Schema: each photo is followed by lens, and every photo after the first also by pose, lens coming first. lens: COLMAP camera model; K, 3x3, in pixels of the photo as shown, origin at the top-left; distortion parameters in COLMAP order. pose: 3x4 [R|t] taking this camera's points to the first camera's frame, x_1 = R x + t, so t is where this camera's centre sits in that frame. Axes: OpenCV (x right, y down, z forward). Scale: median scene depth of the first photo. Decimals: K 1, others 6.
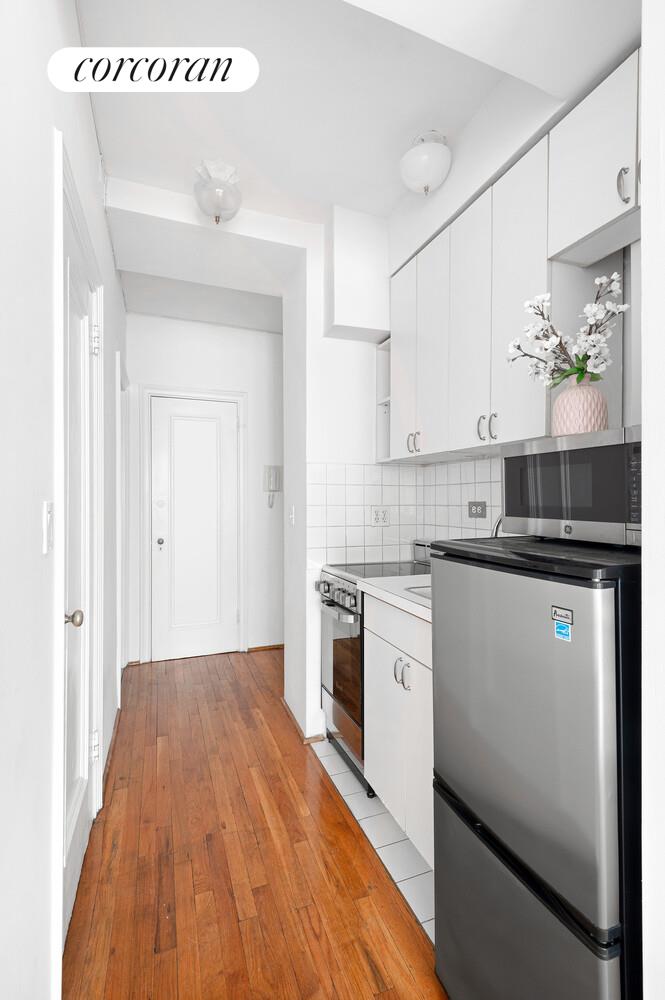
lens RADIAL K [[457.0, 0, 334.1], [0, 457.0, 500.1], [0, 0, 1]] dist [0.000823, 0.000275]
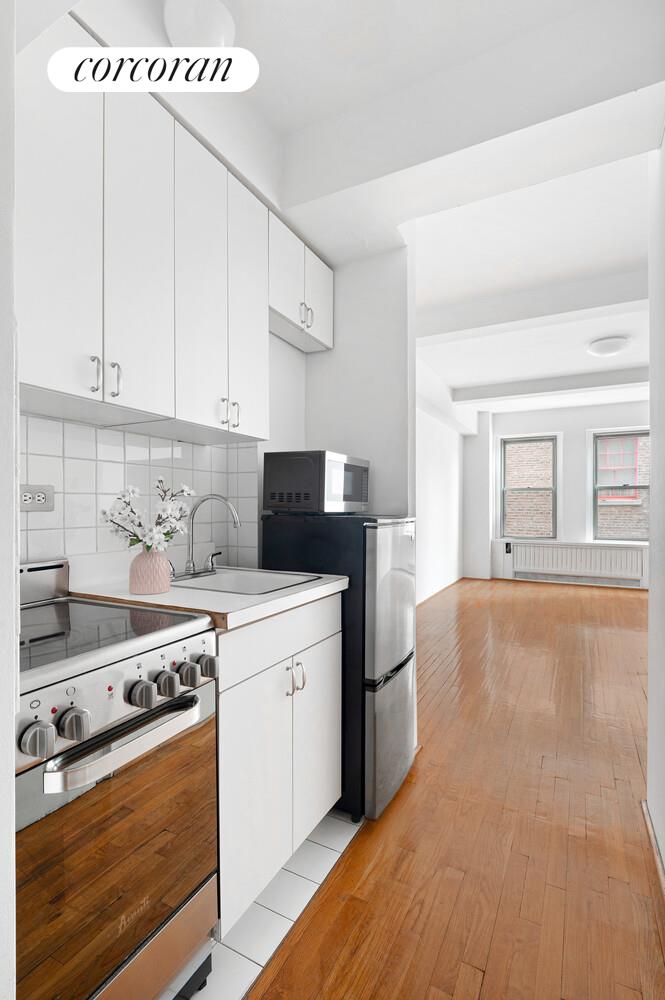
lens RADIAL K [[472.6, 0, 330.5], [0, 472.6, 507.2], [0, 0, 1]] dist [0.016743, -0.000489]
pose [[-0.654028, -0.000160, 0.756471, -0.662522], [0.002919, 0.999992, 0.002736, 0.049537], [-0.756465, 0.003997, -0.654022, 1.712023]]
